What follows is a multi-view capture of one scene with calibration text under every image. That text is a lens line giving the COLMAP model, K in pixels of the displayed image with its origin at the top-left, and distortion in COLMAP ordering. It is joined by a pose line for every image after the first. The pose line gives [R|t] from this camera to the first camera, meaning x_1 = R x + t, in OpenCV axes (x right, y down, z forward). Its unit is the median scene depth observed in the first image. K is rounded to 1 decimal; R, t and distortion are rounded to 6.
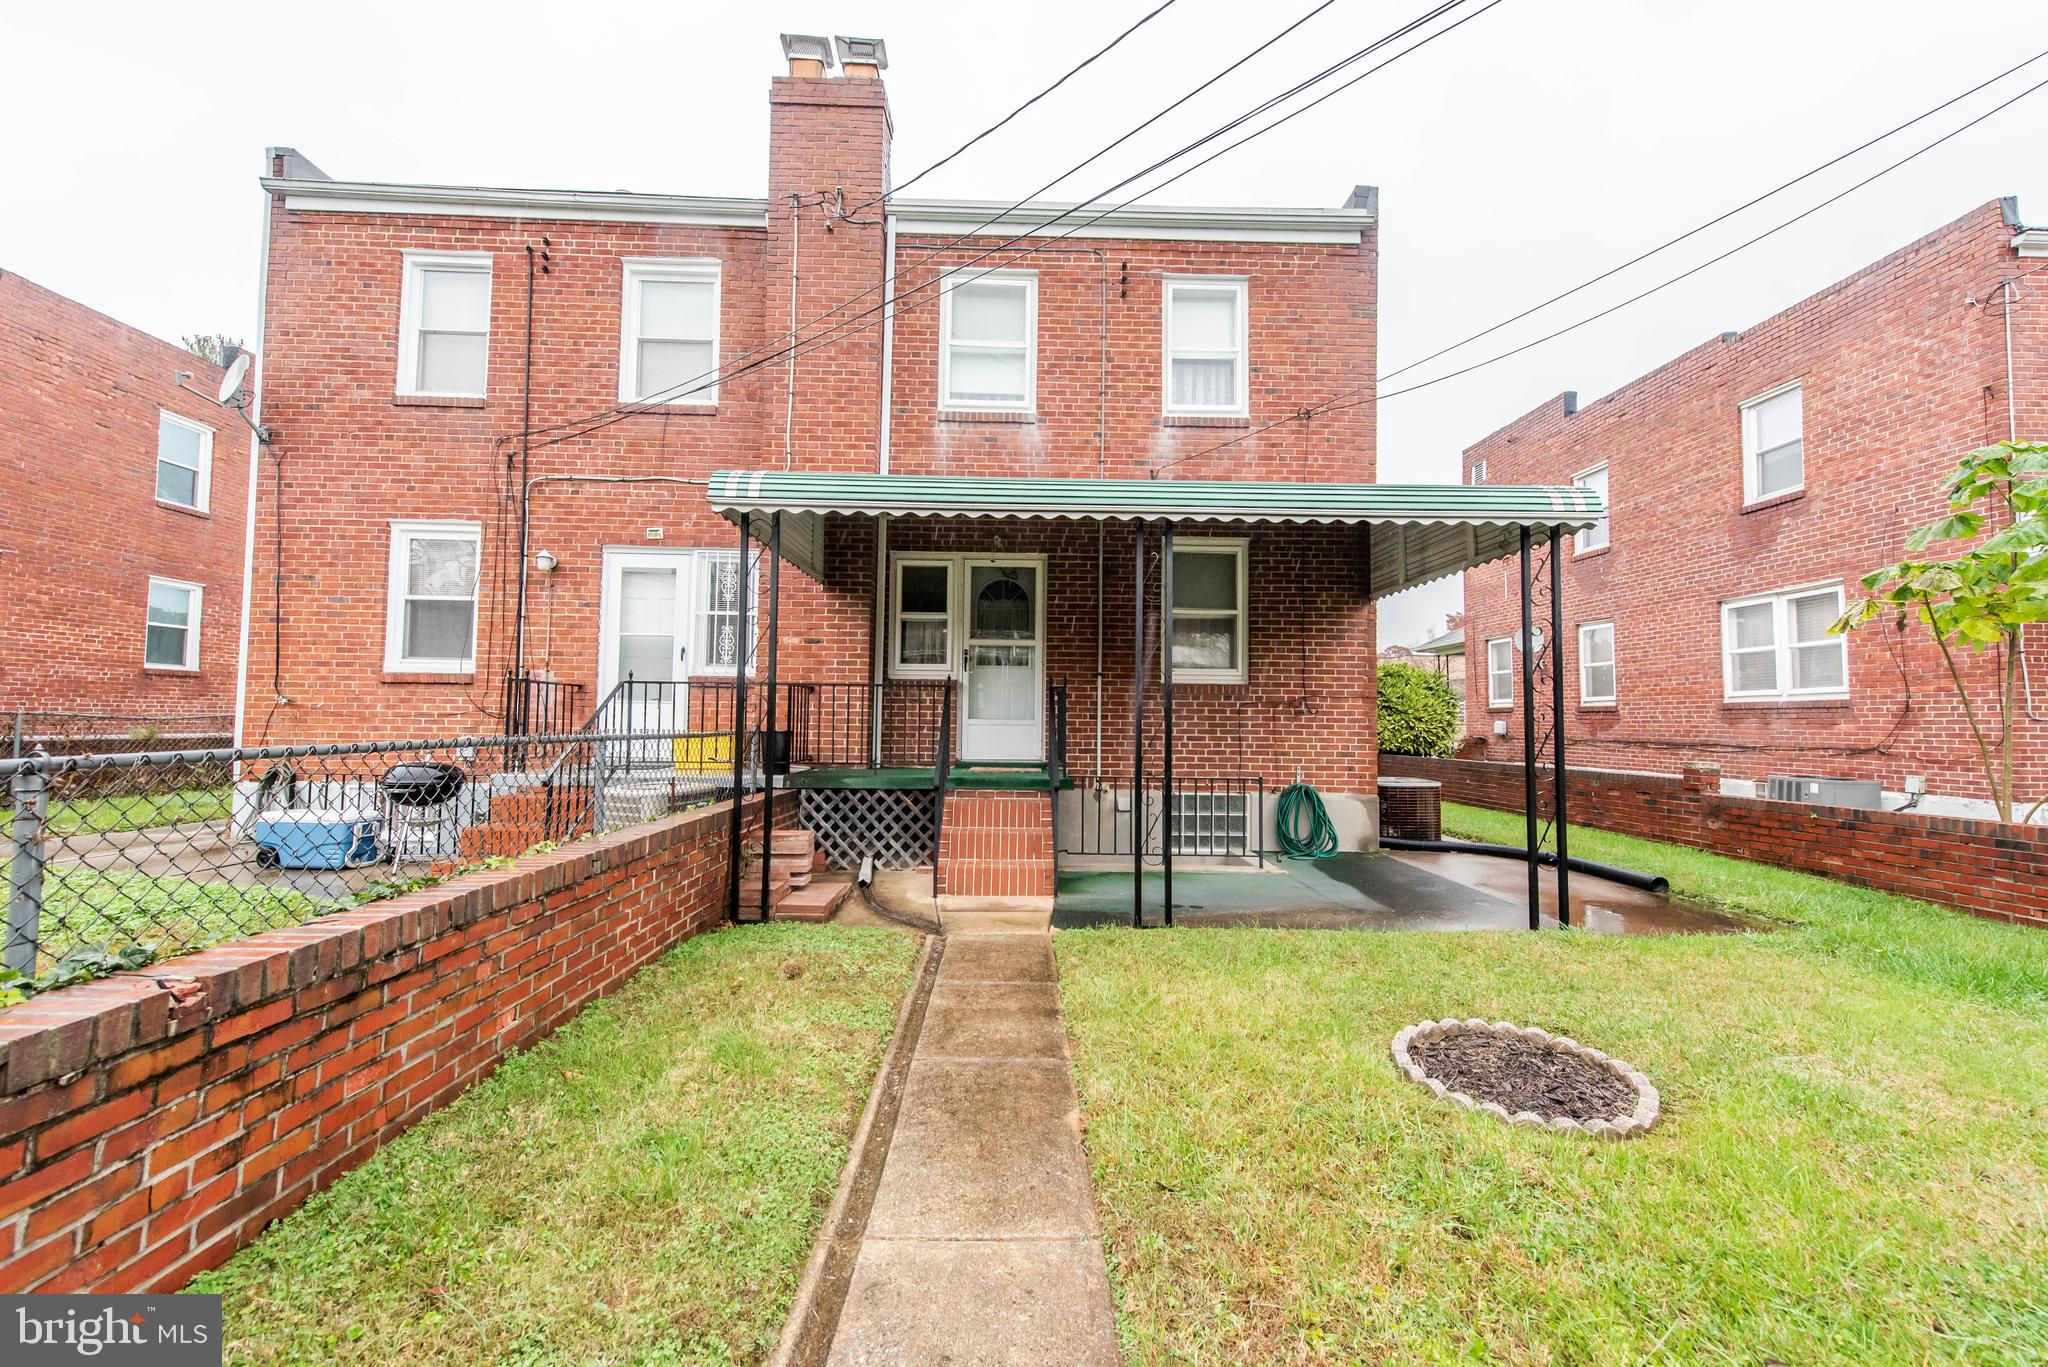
lens RADIAL K [[801.8, 0, 1028.3], [0, 801.8, 681.8], [0, 0, 1]] dist [0.021259, -0.007287]
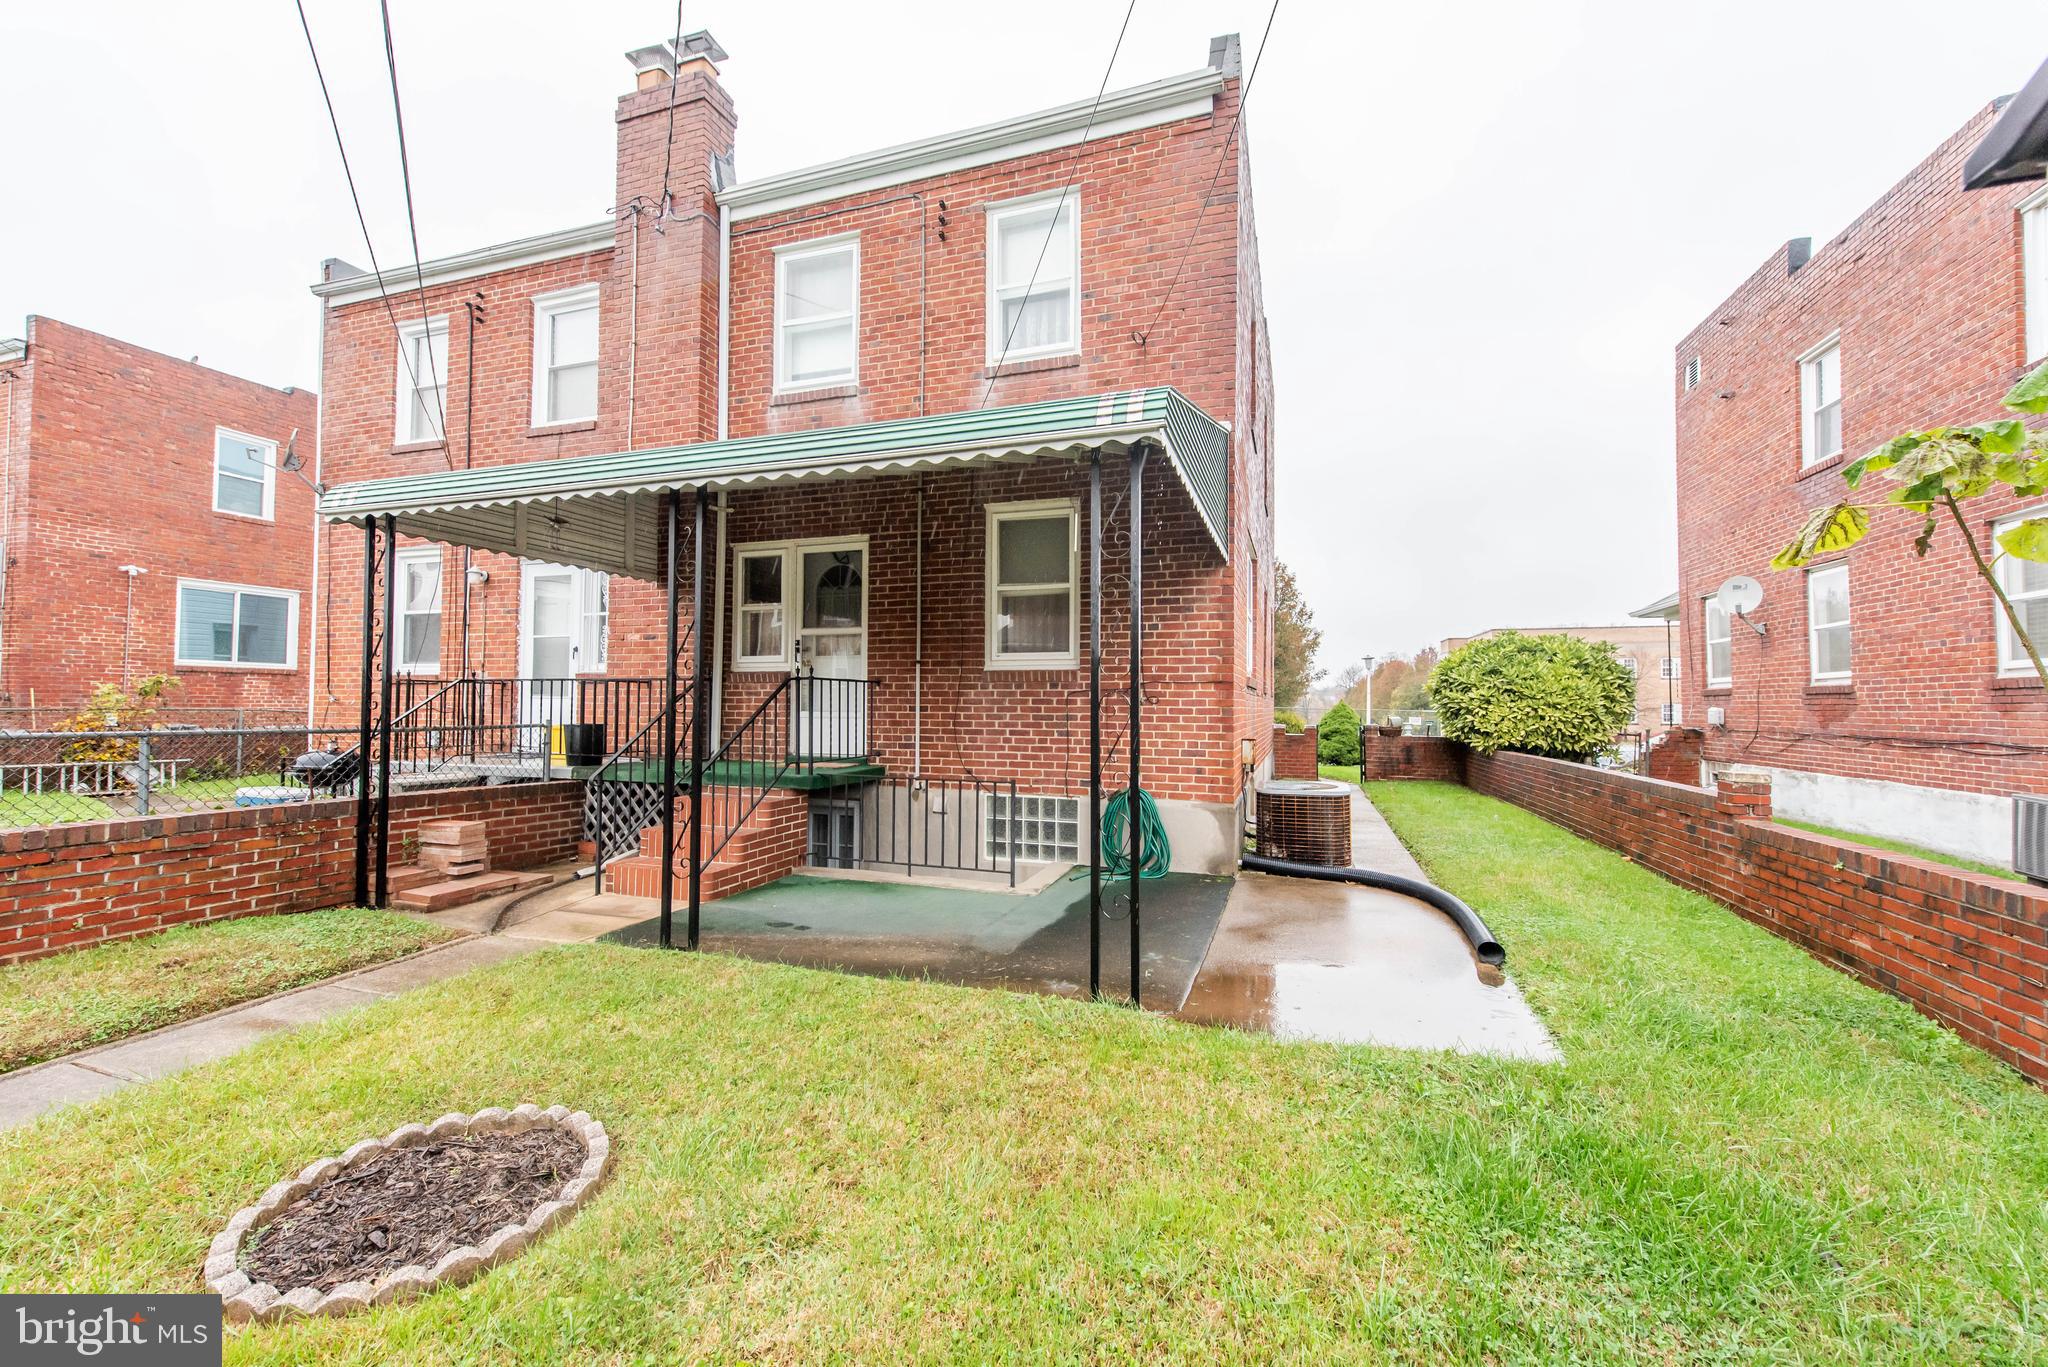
lens RADIAL K [[801.8, 0, 1028.3], [0, 801.8, 681.8], [0, 0, 1]] dist [0.021259, -0.007287]
pose [[0.938247, -0.016680, -0.345563, 0.512067], [0.022306, 0.999675, 0.012309, 0.004538], [0.345246, -0.019257, 0.938315, 0.182347]]
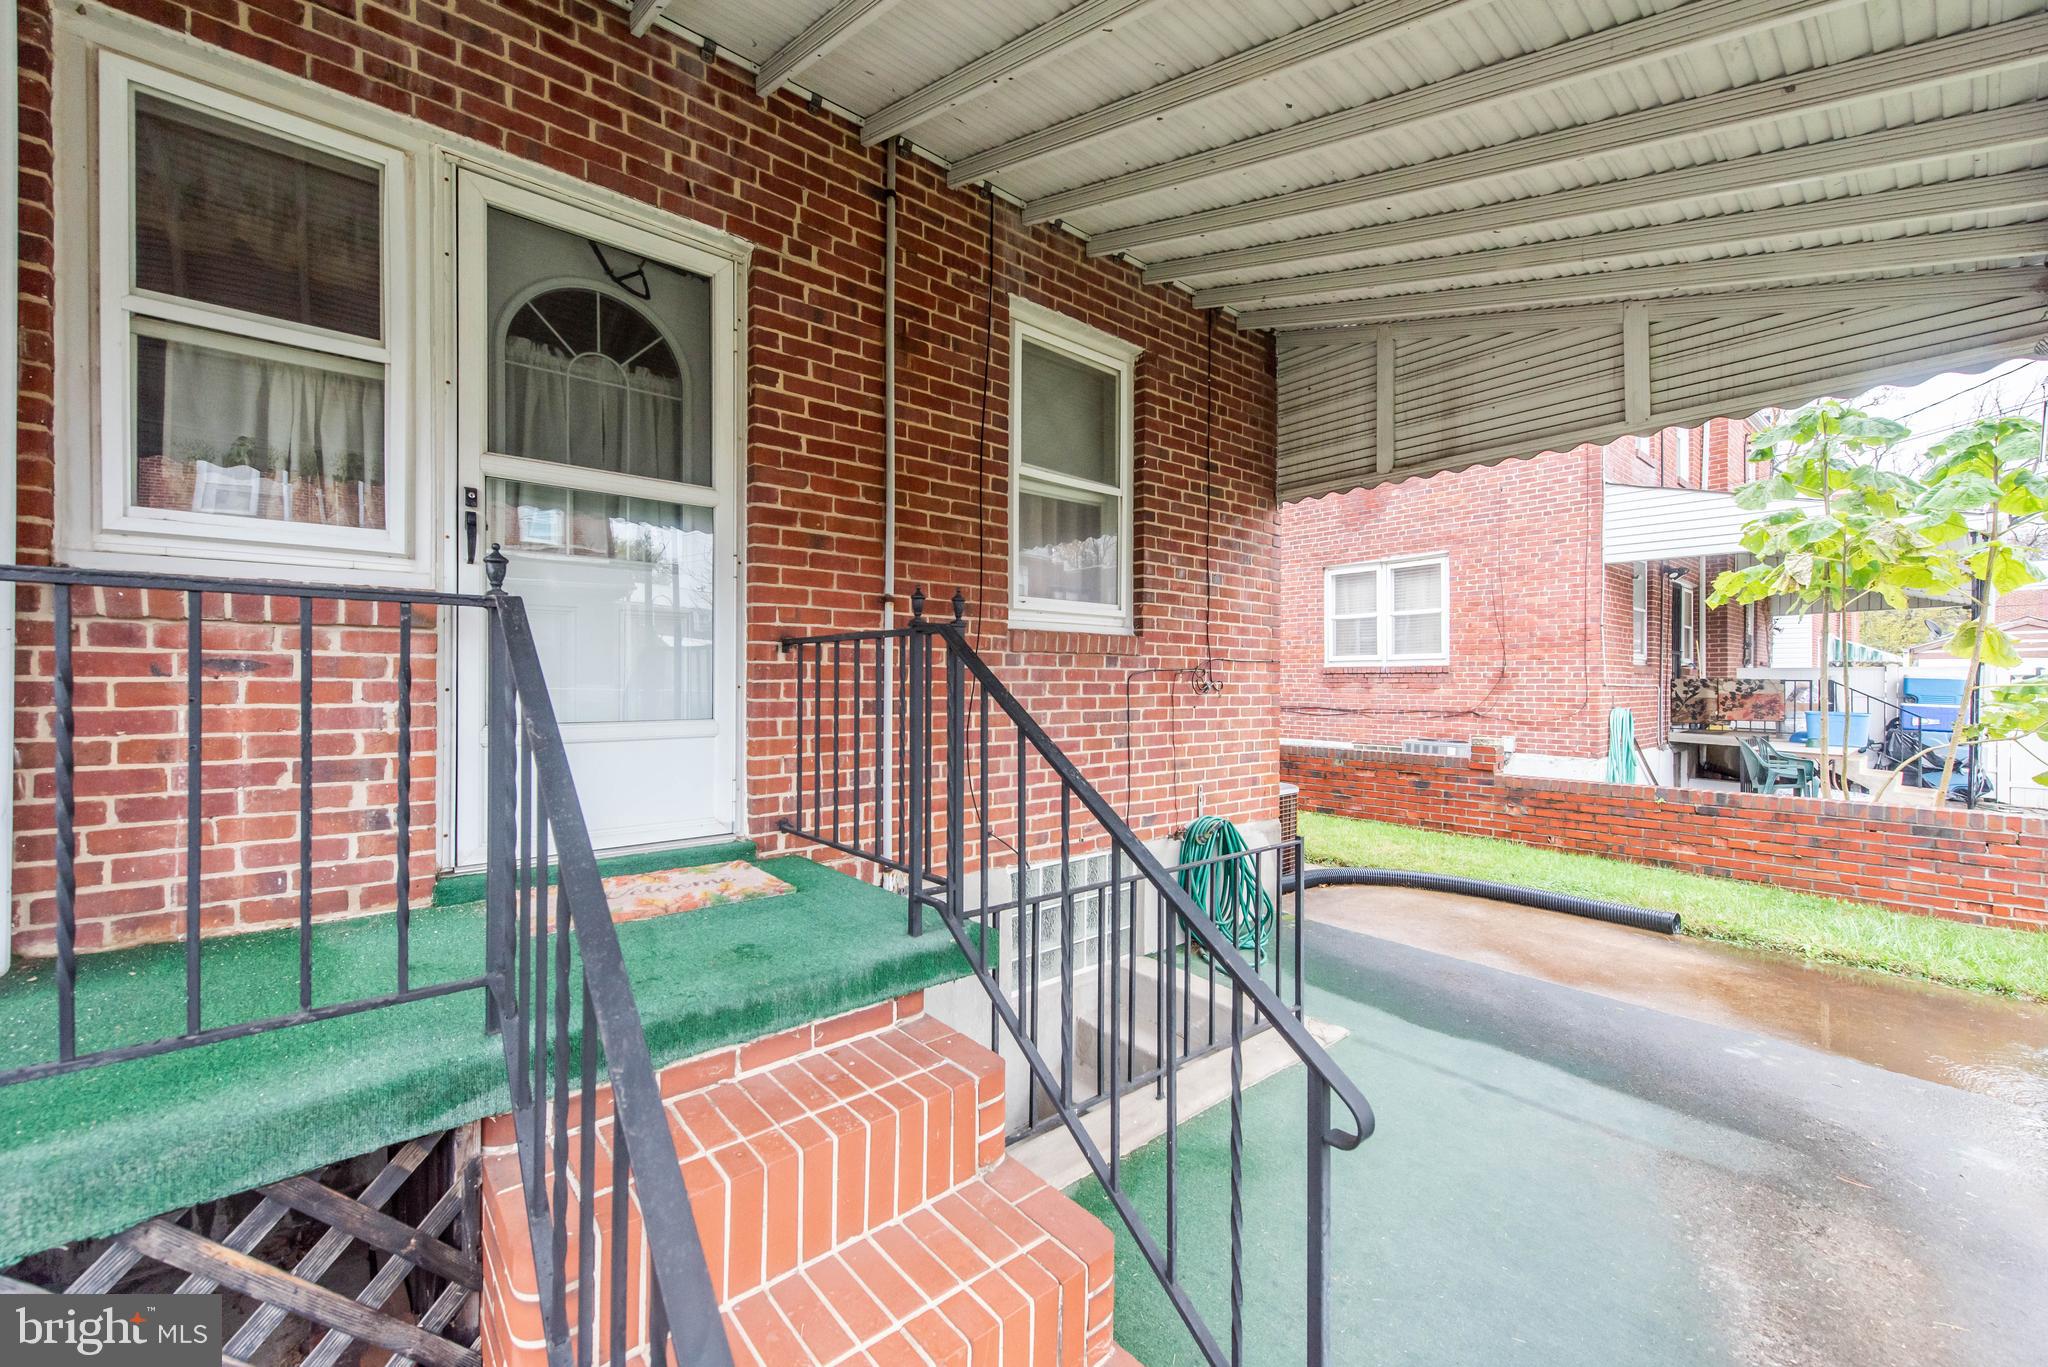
lens RADIAL K [[801.8, 0, 1028.3], [0, 801.8, 681.8], [0, 0, 1]] dist [0.021259, -0.007287]
pose [[0.776580, -0.008872, 0.629957, -0.104833], [-0.025310, 0.998654, 0.045265, 0.011151], [-0.629511, -0.051096, 0.775310, 0.636857]]
